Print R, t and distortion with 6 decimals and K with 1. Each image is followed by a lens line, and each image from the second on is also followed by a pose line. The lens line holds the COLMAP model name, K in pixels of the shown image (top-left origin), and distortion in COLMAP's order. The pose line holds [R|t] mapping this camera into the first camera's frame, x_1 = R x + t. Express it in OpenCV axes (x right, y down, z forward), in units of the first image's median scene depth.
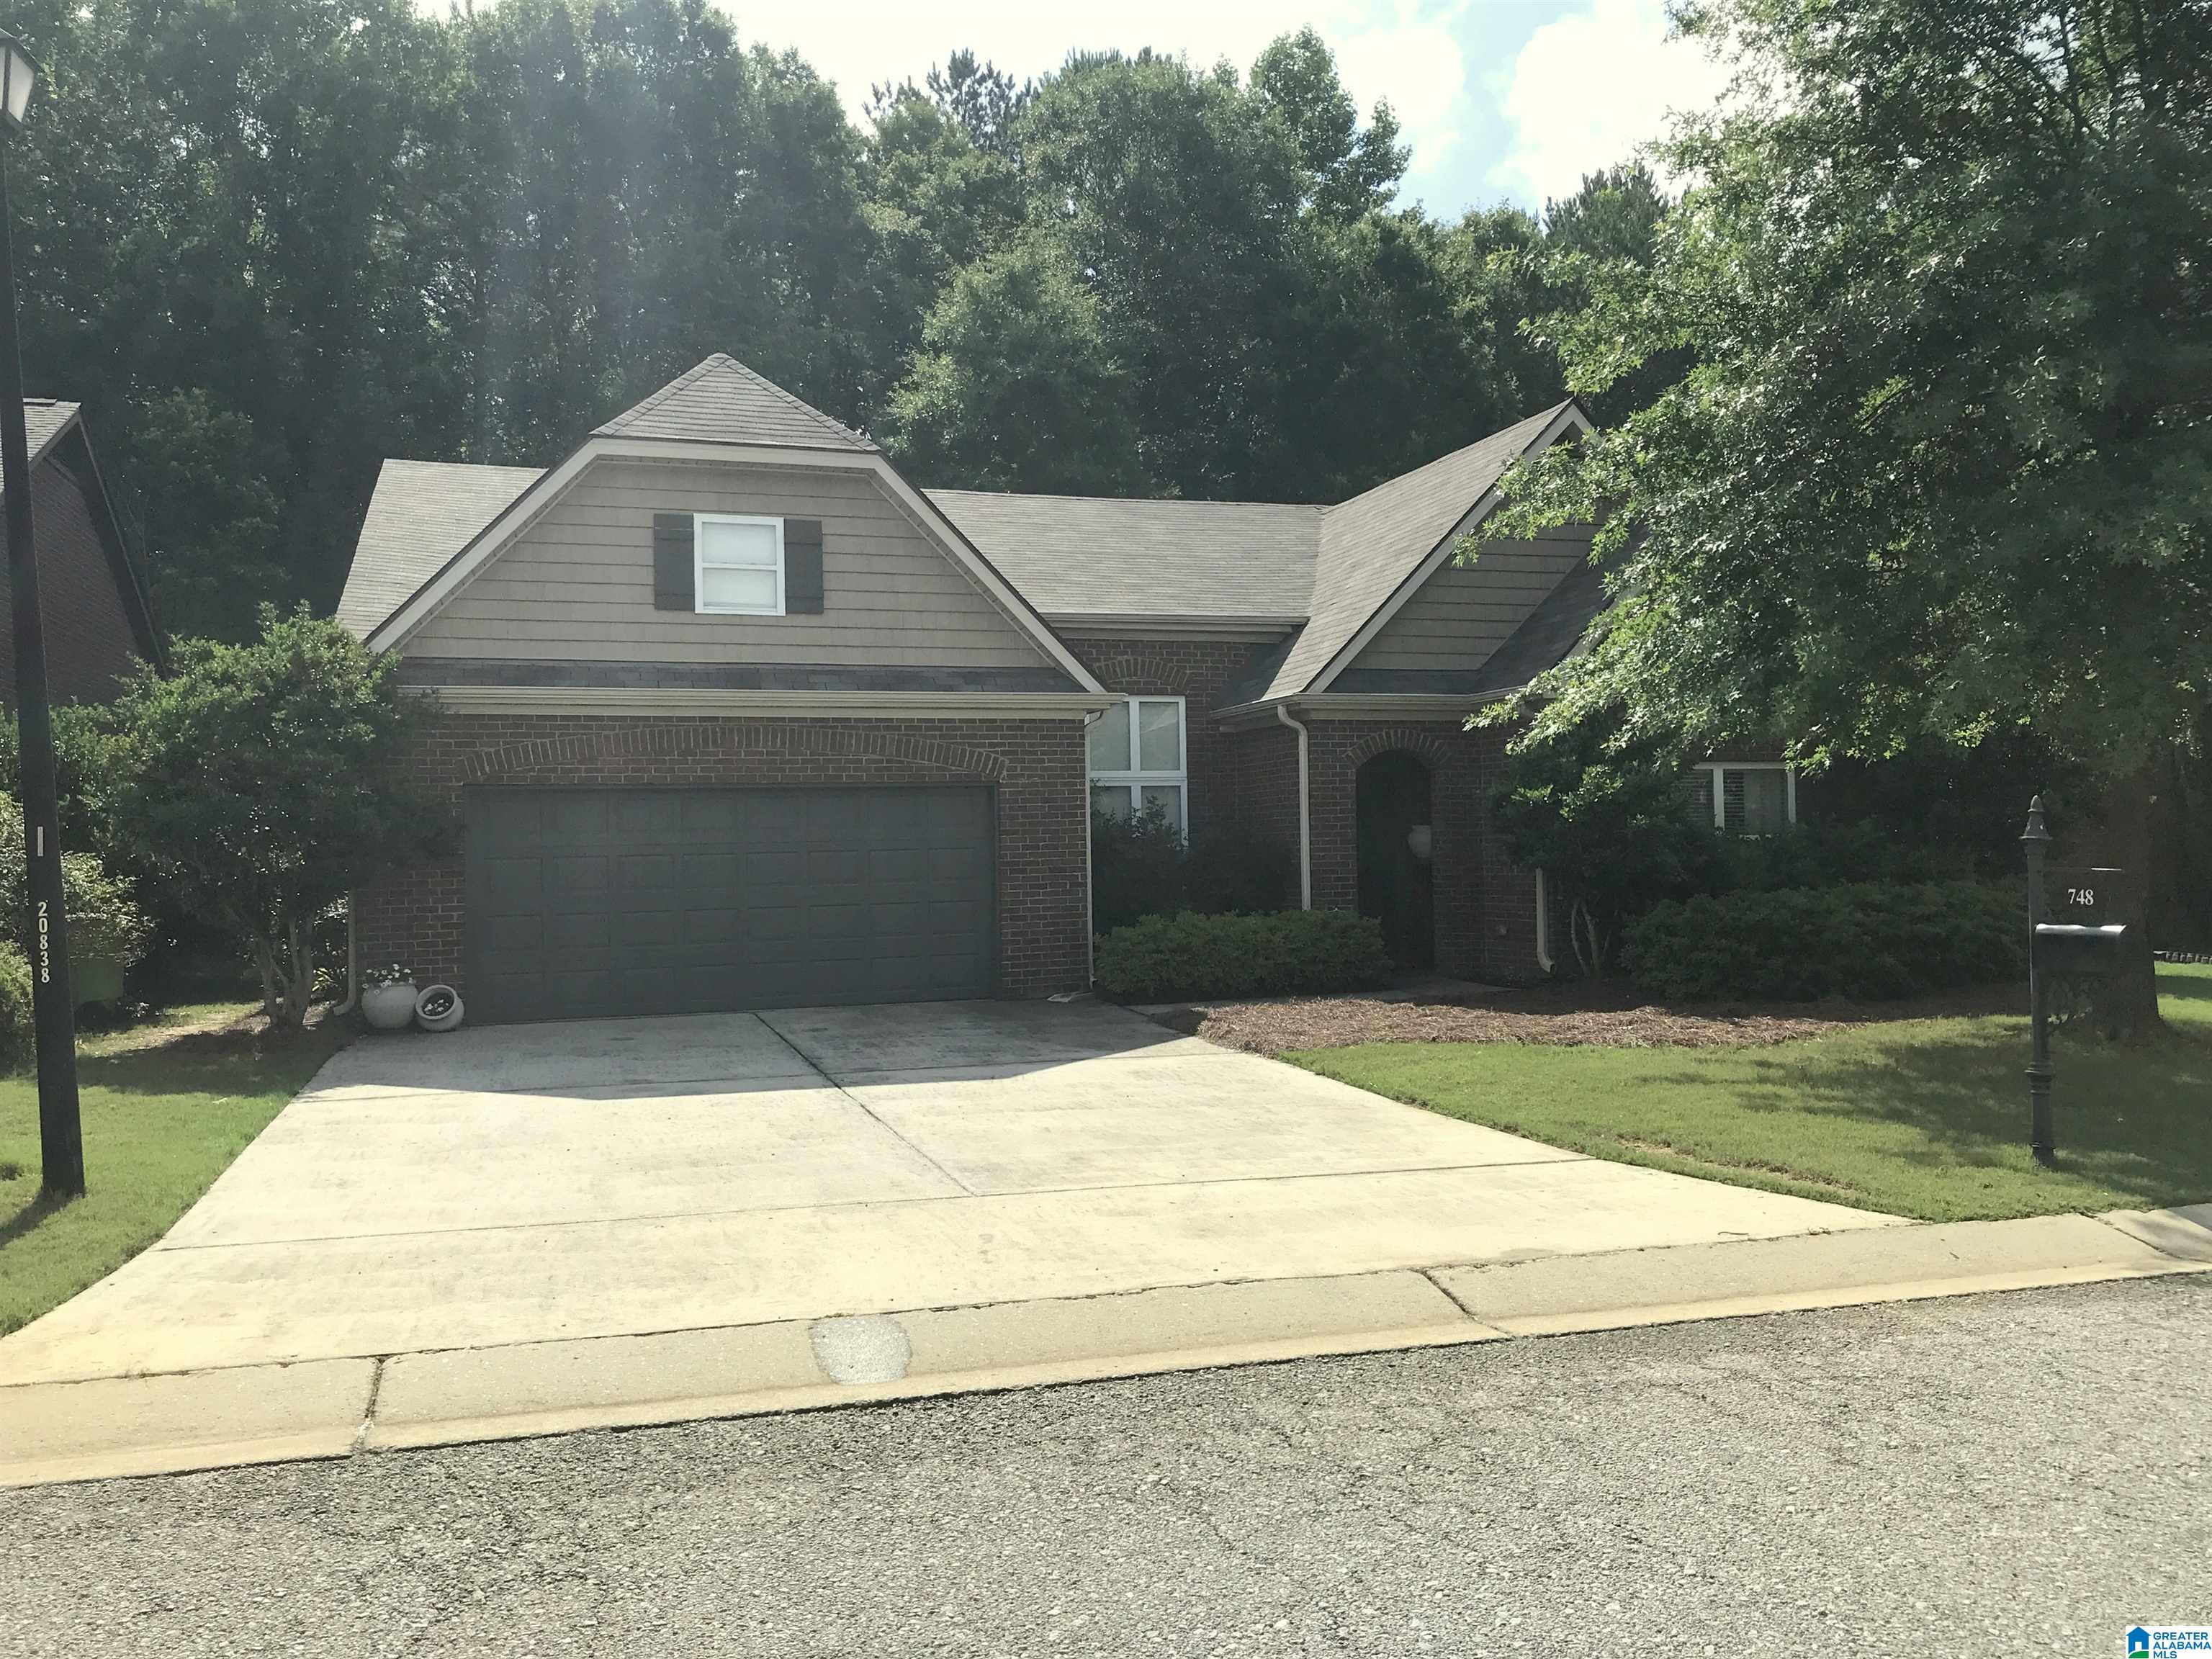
lens RADIAL K [[1798.1, 0, 1105.9], [0, 1798.1, 776.7], [0, 0, 1]] dist [0.012536, 0.000147]
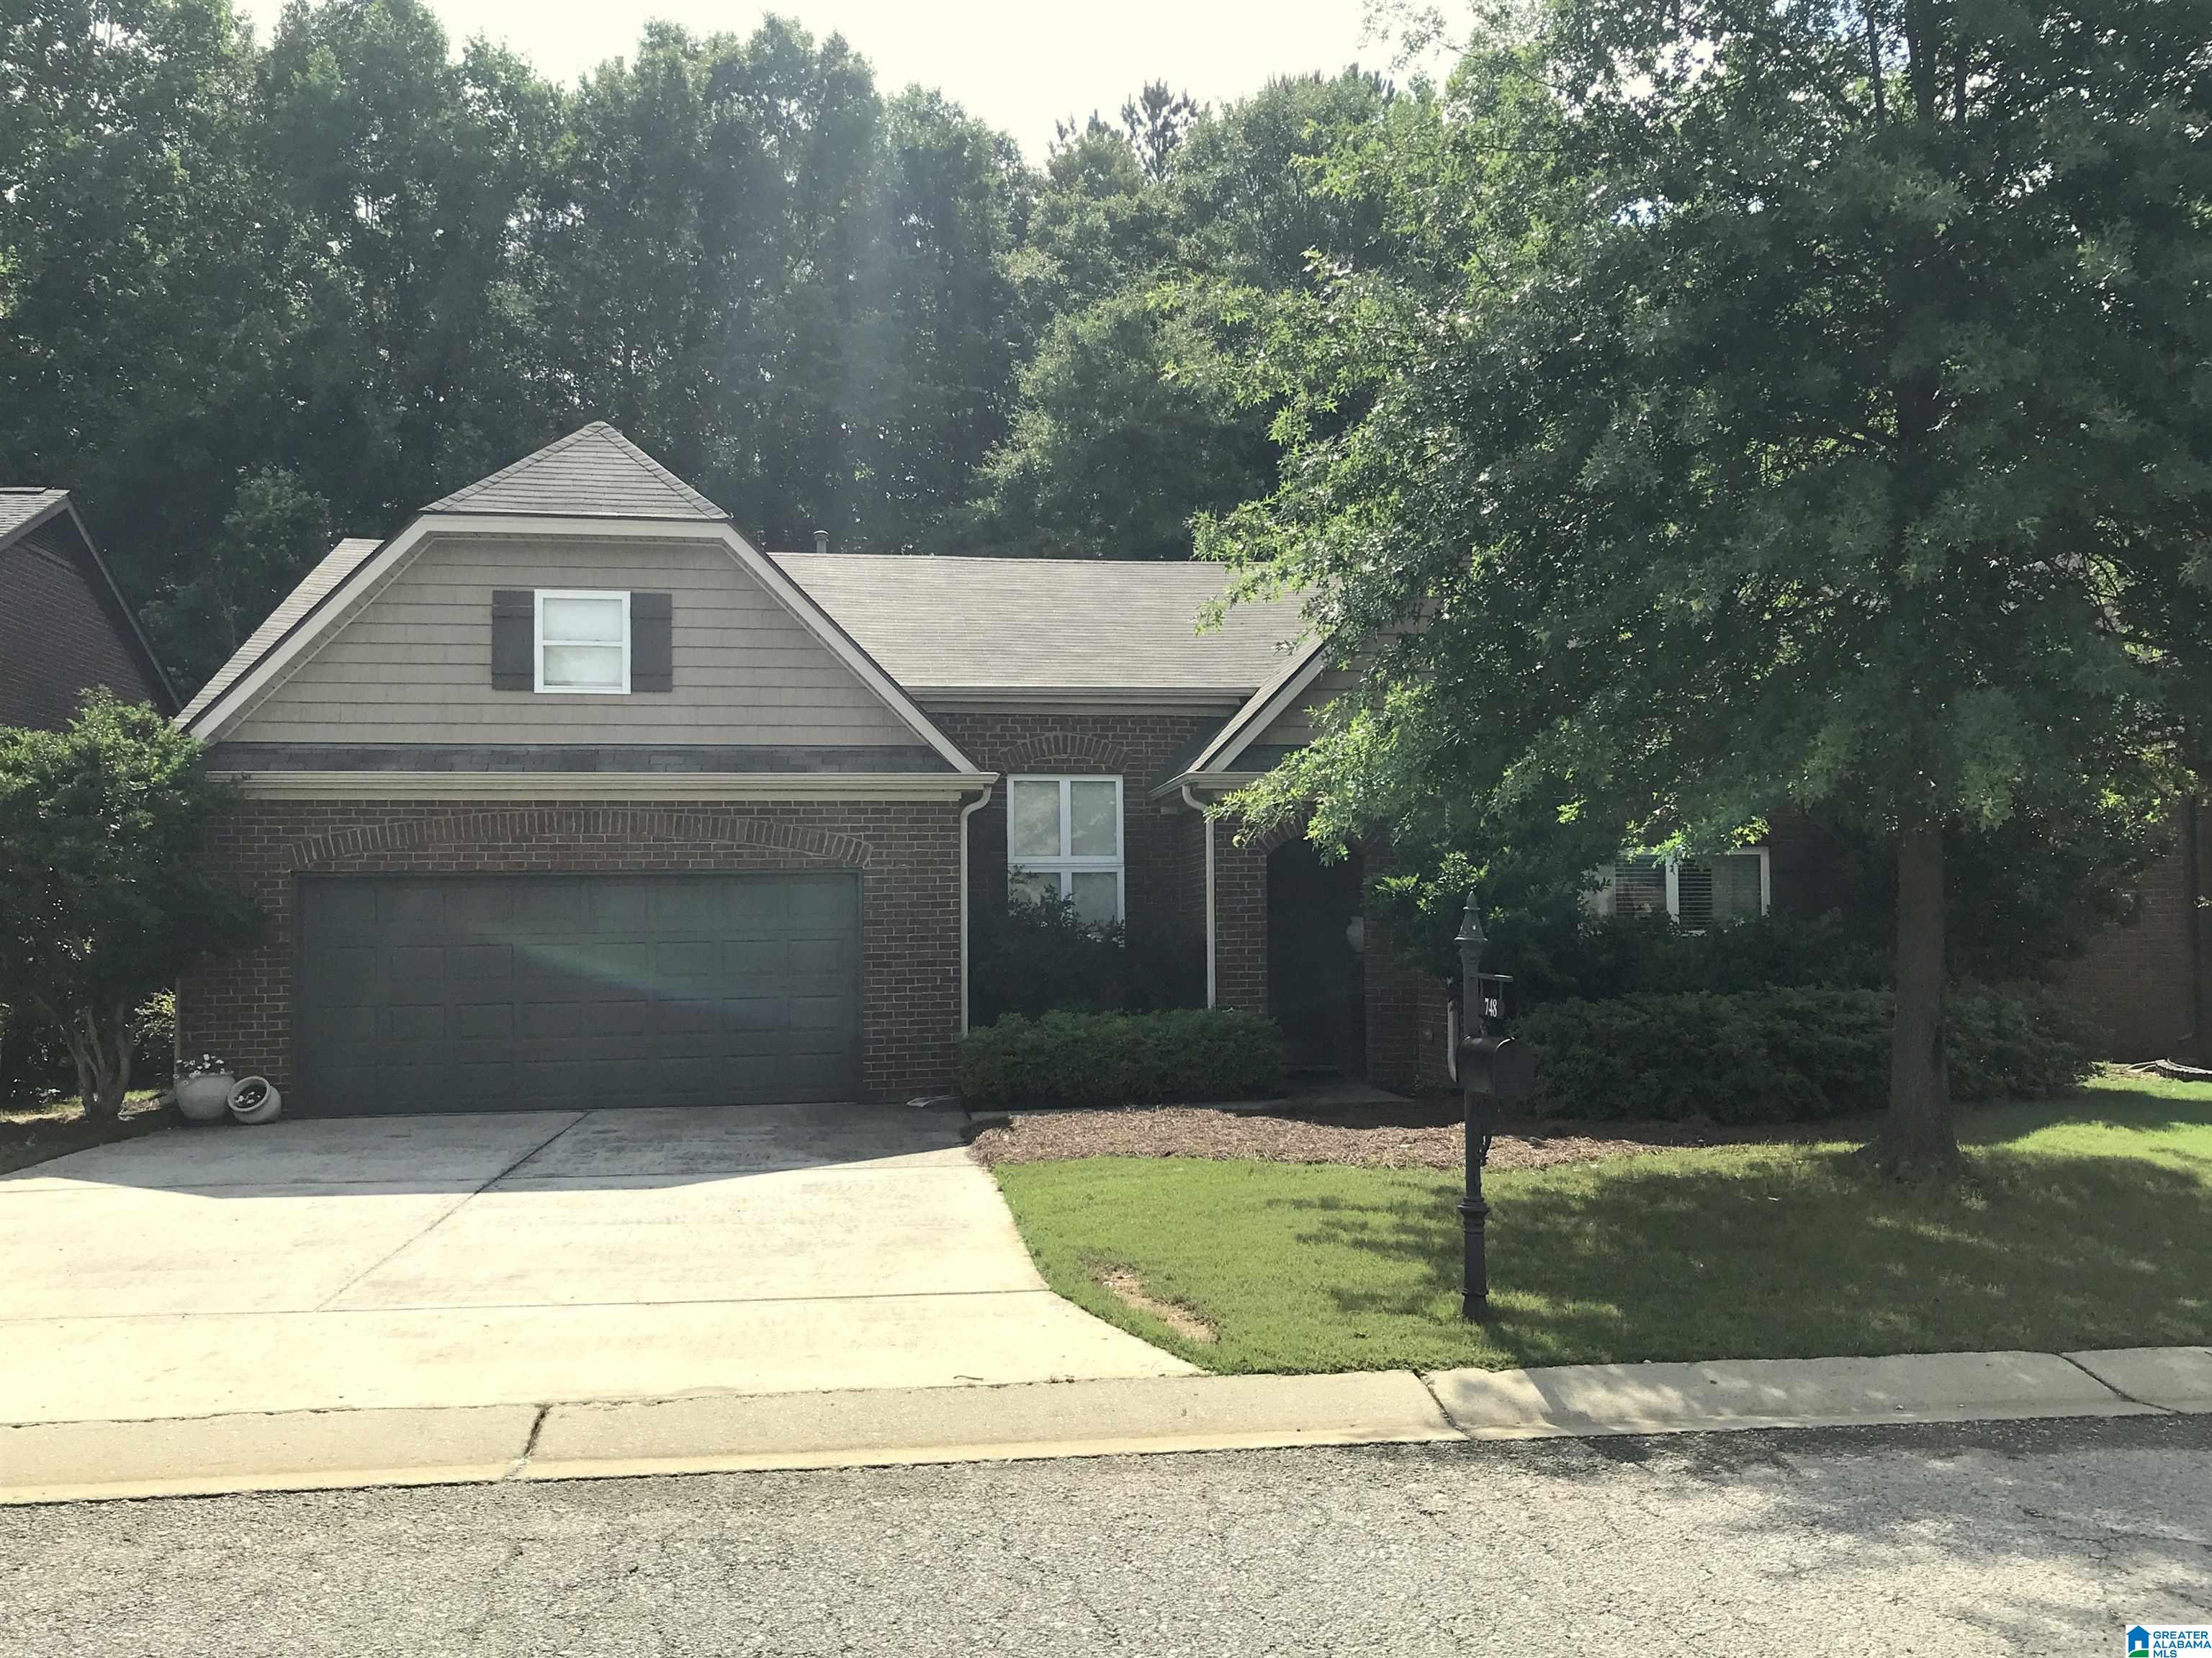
lens RADIAL K [[1952.0, 0, 1106.0], [0, 1952.0, 829.0], [0, 0, 1]] dist [0.012337, 0.013977]
pose [[0.988243, -0.002483, -0.152868, 0.227469], [0.000145, 0.999883, -0.015299, -0.002274], [0.152888, 0.015097, 0.988128, 0.017328]]
